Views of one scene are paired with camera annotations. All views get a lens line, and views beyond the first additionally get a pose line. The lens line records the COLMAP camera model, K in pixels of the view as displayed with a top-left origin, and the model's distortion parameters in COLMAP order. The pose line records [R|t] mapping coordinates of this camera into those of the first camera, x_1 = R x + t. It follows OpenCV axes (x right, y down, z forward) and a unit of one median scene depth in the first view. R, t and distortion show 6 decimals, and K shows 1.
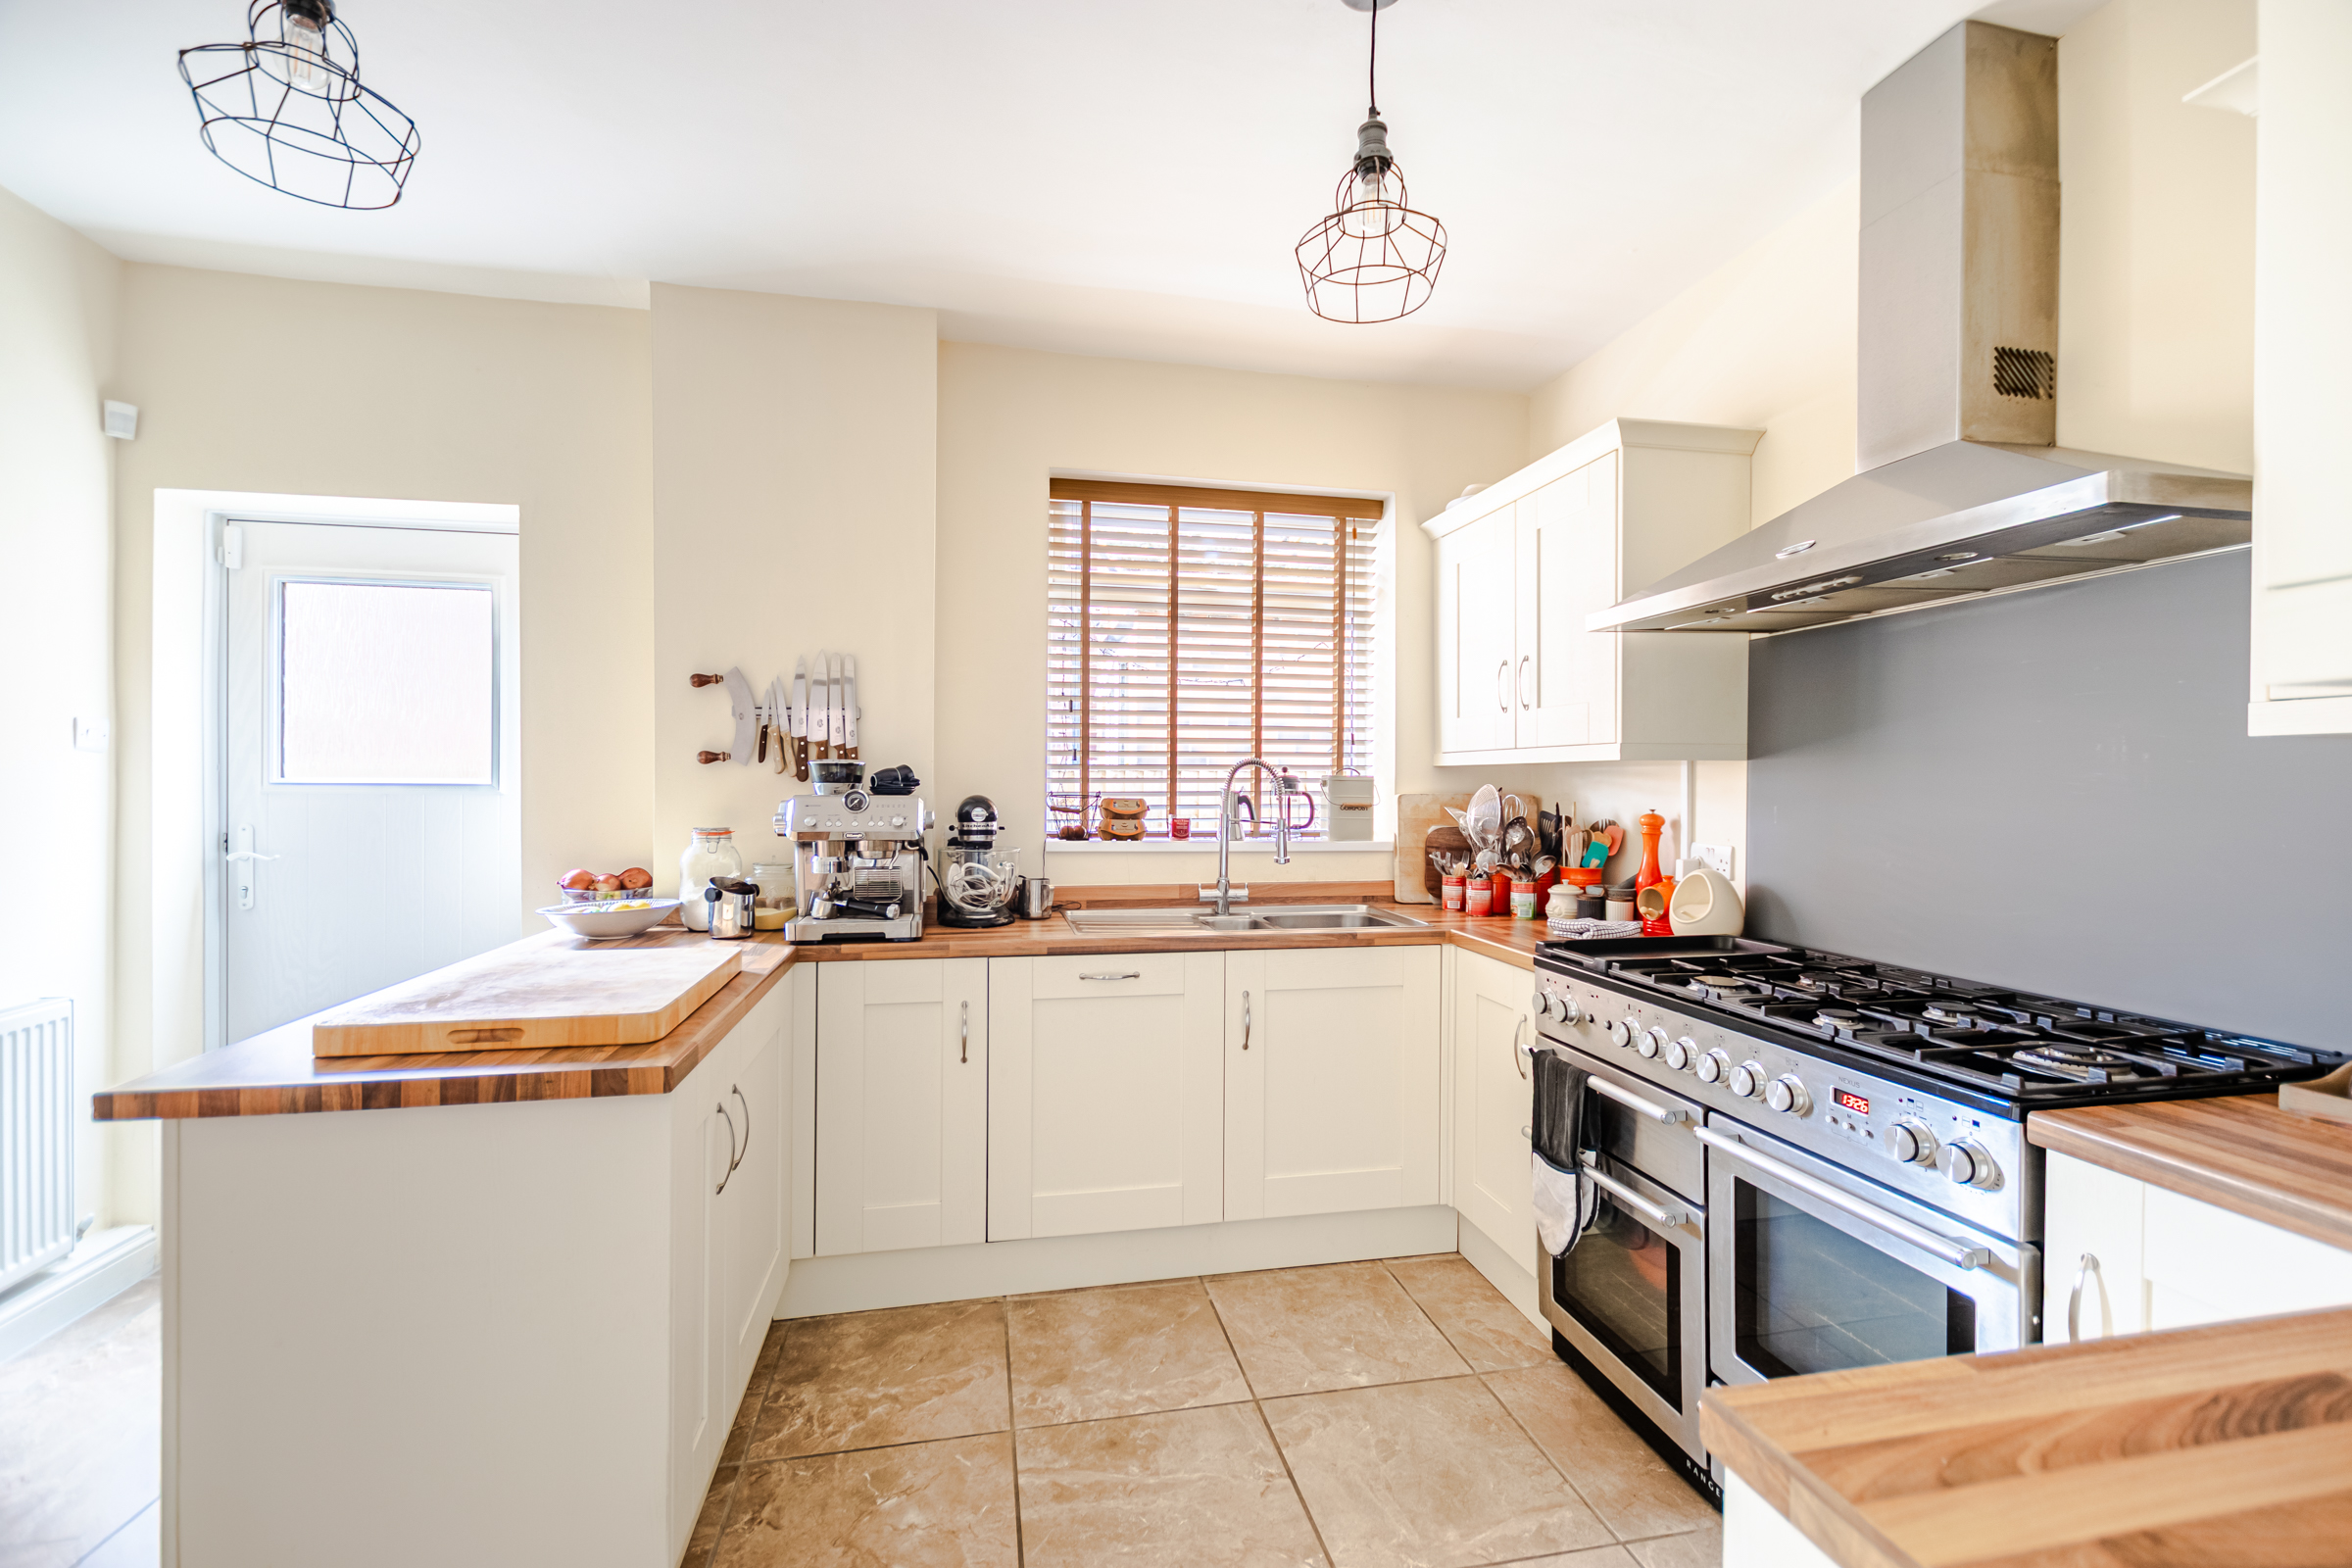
lens RADIAL K [[1014.6, 0, 1183.3], [0, 1014.6, 780.1], [0, 0, 1]] dist [-0.001547, -0.000713]
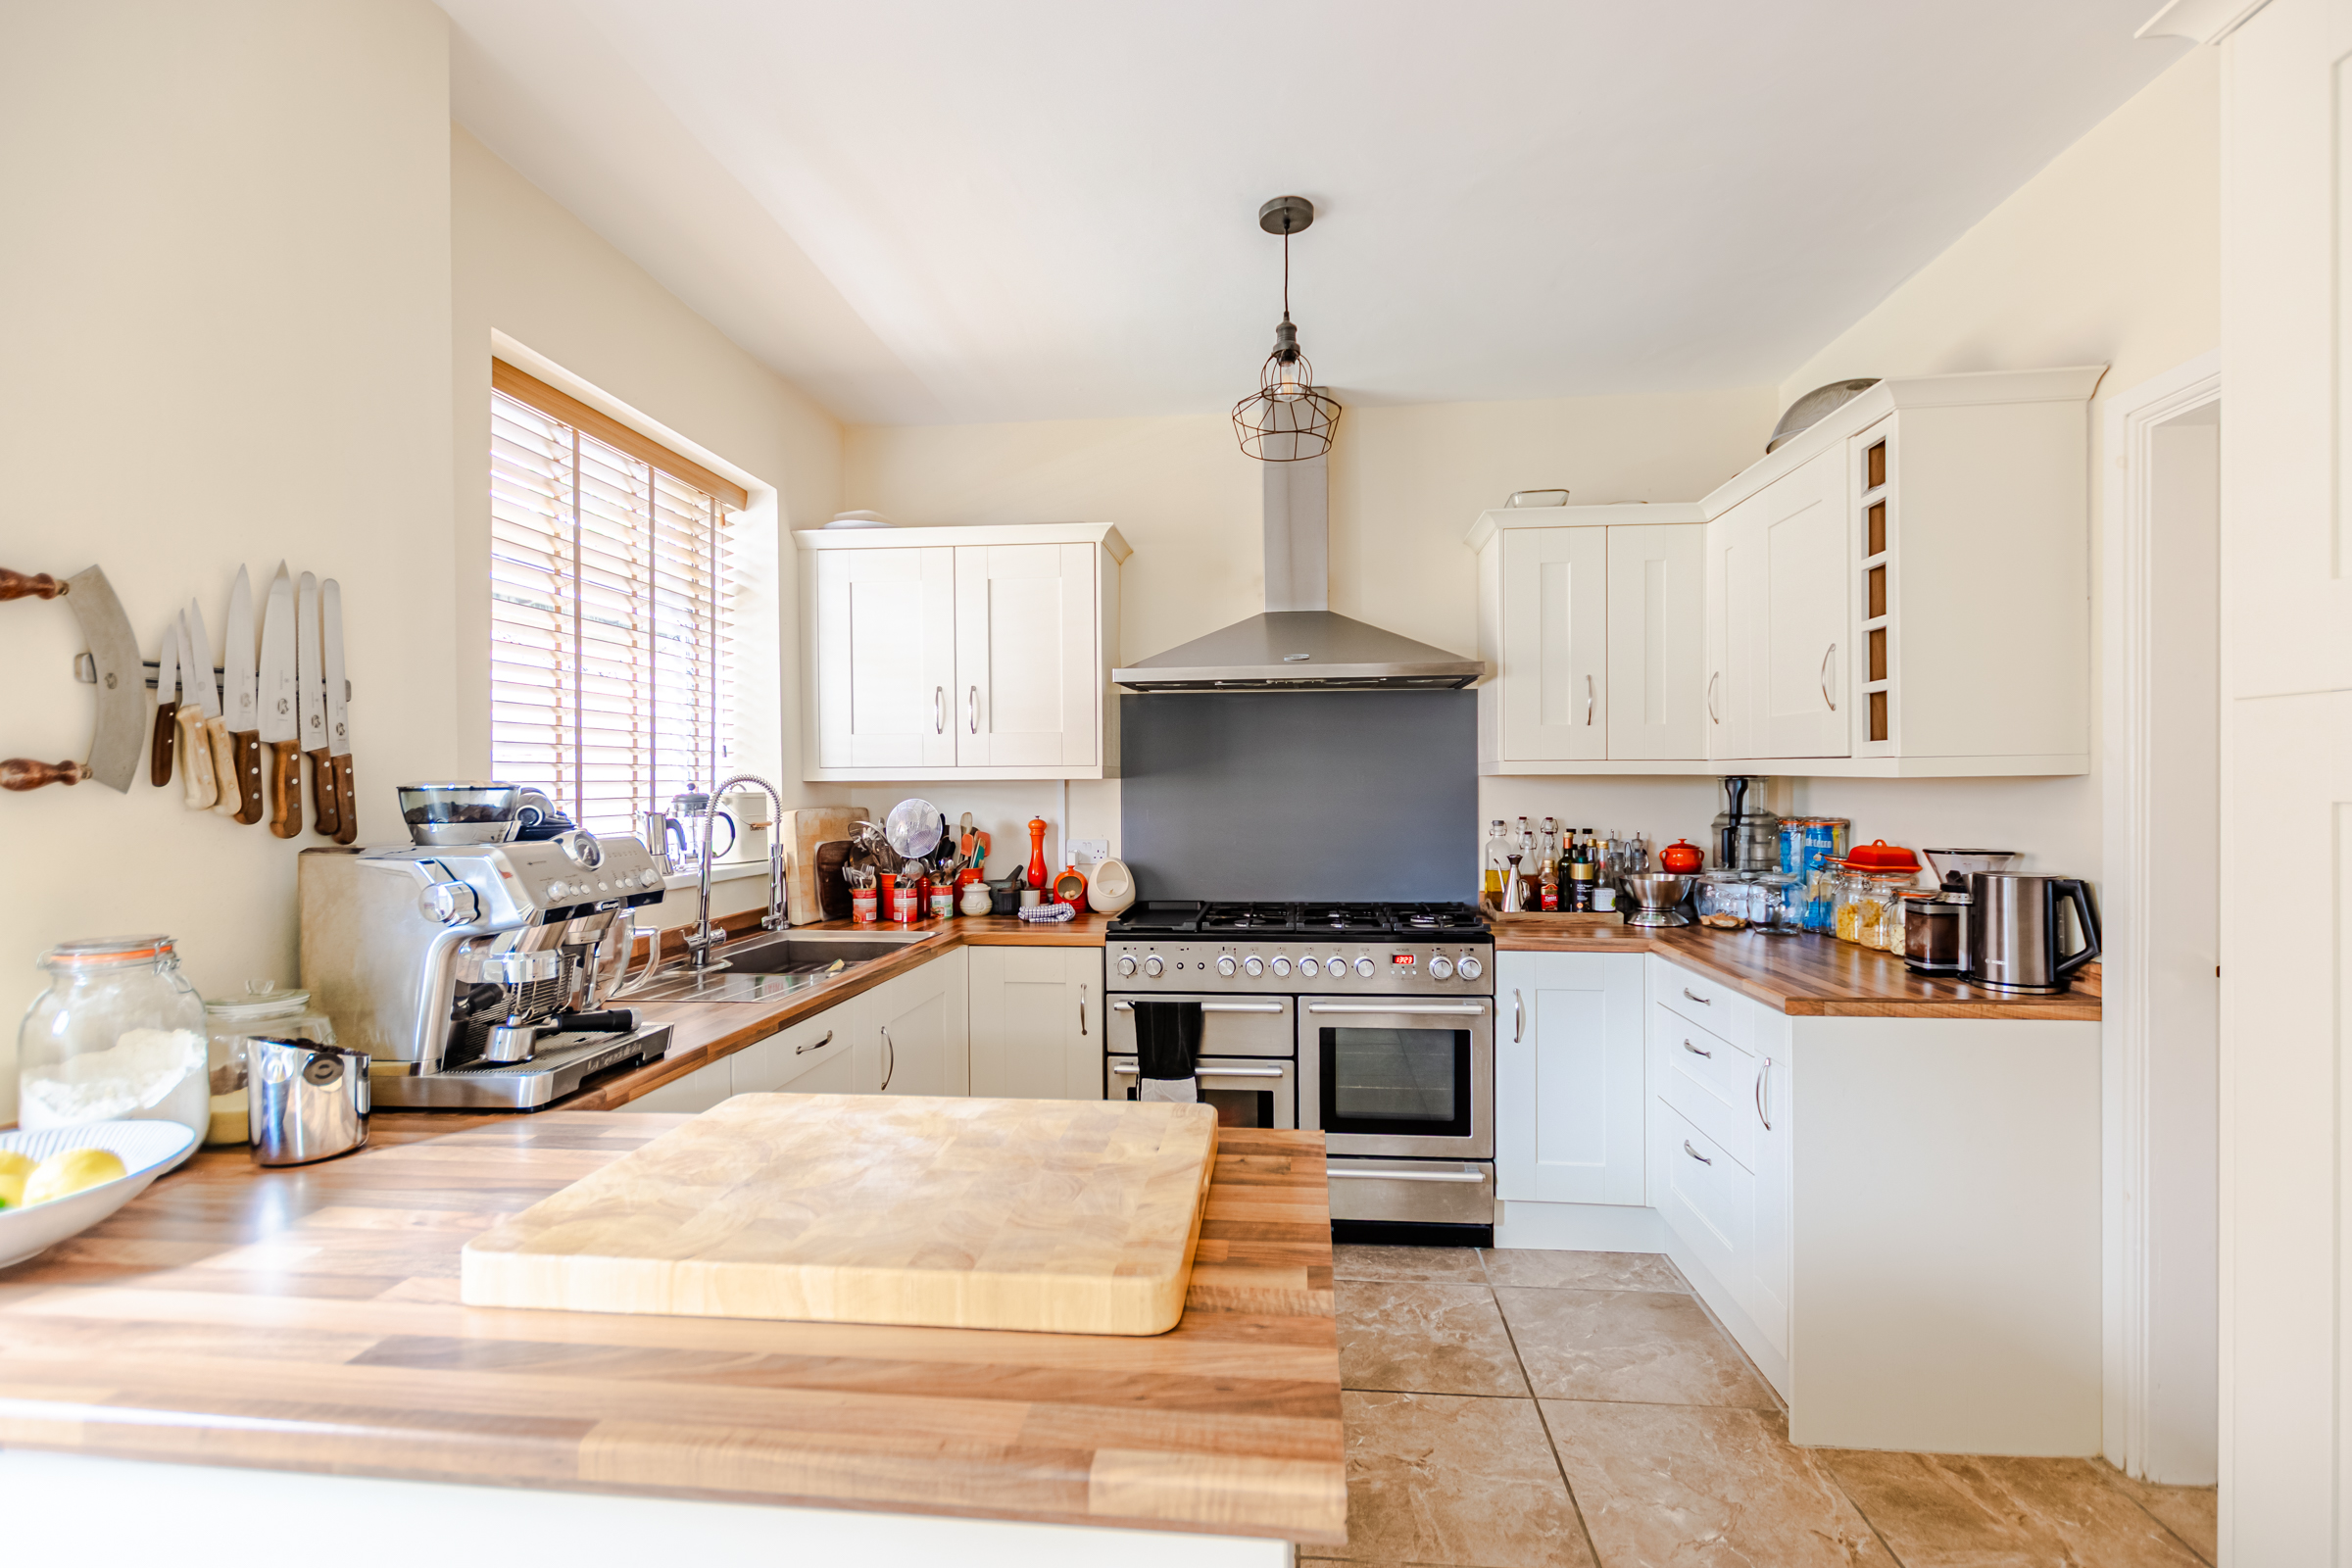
lens RADIAL K [[1014.6, 0, 1190.2], [0, 1014.6, 786.8], [0, 0, 1]] dist [-0.001547, -0.000713]
pose [[0.297404, -0.010771, 0.954691, -0.701107], [0.003019, 0.999942, 0.010341, -0.020443], [-0.954747, -0.000193, 0.297420, 0.427271]]
